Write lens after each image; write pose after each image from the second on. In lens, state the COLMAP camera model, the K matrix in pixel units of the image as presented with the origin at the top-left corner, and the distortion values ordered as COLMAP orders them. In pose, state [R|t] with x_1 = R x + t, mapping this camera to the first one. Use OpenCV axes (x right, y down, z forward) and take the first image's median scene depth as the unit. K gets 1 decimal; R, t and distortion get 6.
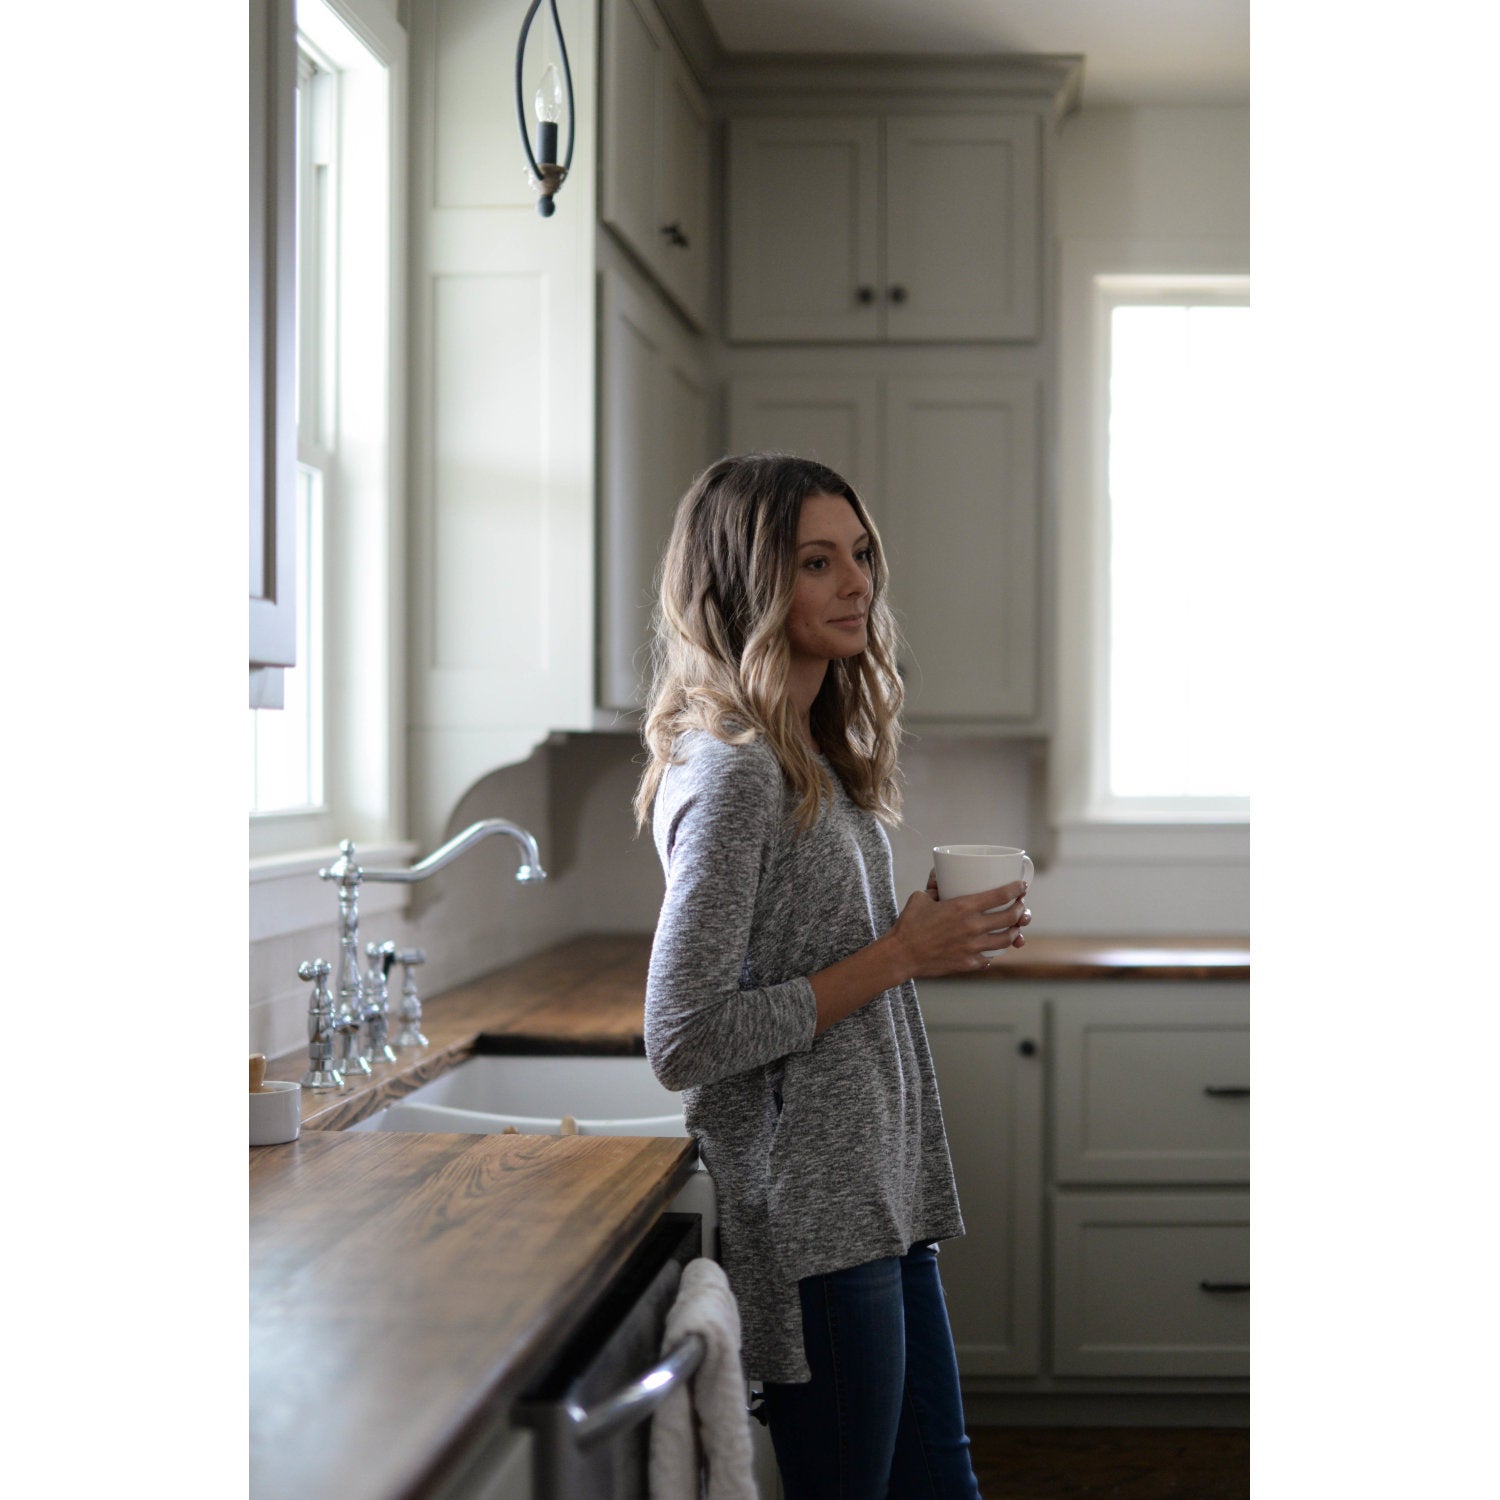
lens RADIAL K [[1979.4, 0, 750.0], [0, 1979.4, 750.0], [0, 0, 1]] dist [-0.066495, 0.124127]
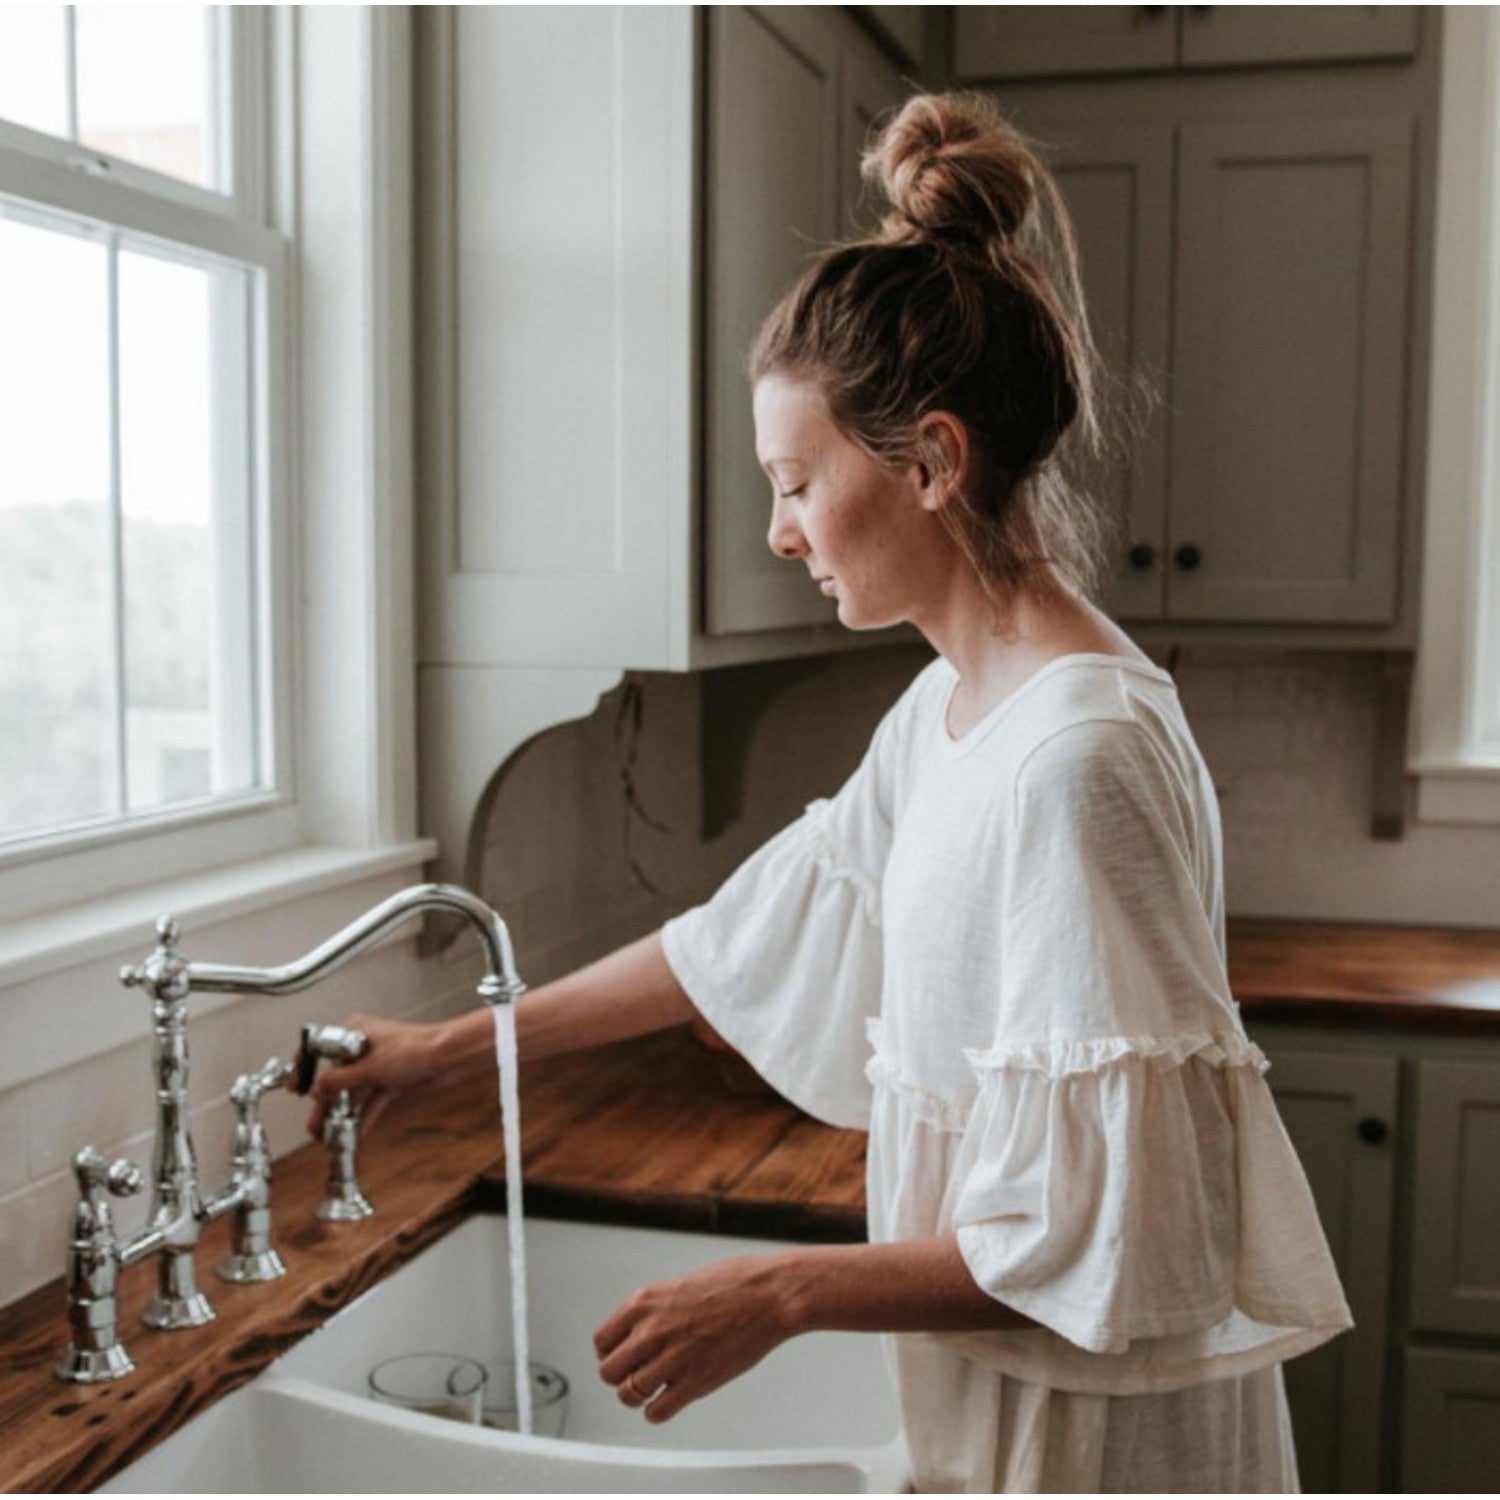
lens RADIAL K [[1979.4, 0, 750.0], [0, 1979.4, 750.0], [0, 0, 1]] dist [-0.066495, 0.124127]
pose [[0.988493, 0.021111, -0.149787, 0.034226], [-0.008397, 0.996345, 0.085009, -0.040070], [0.151034, -0.082773, 0.985057, 0.380863]]
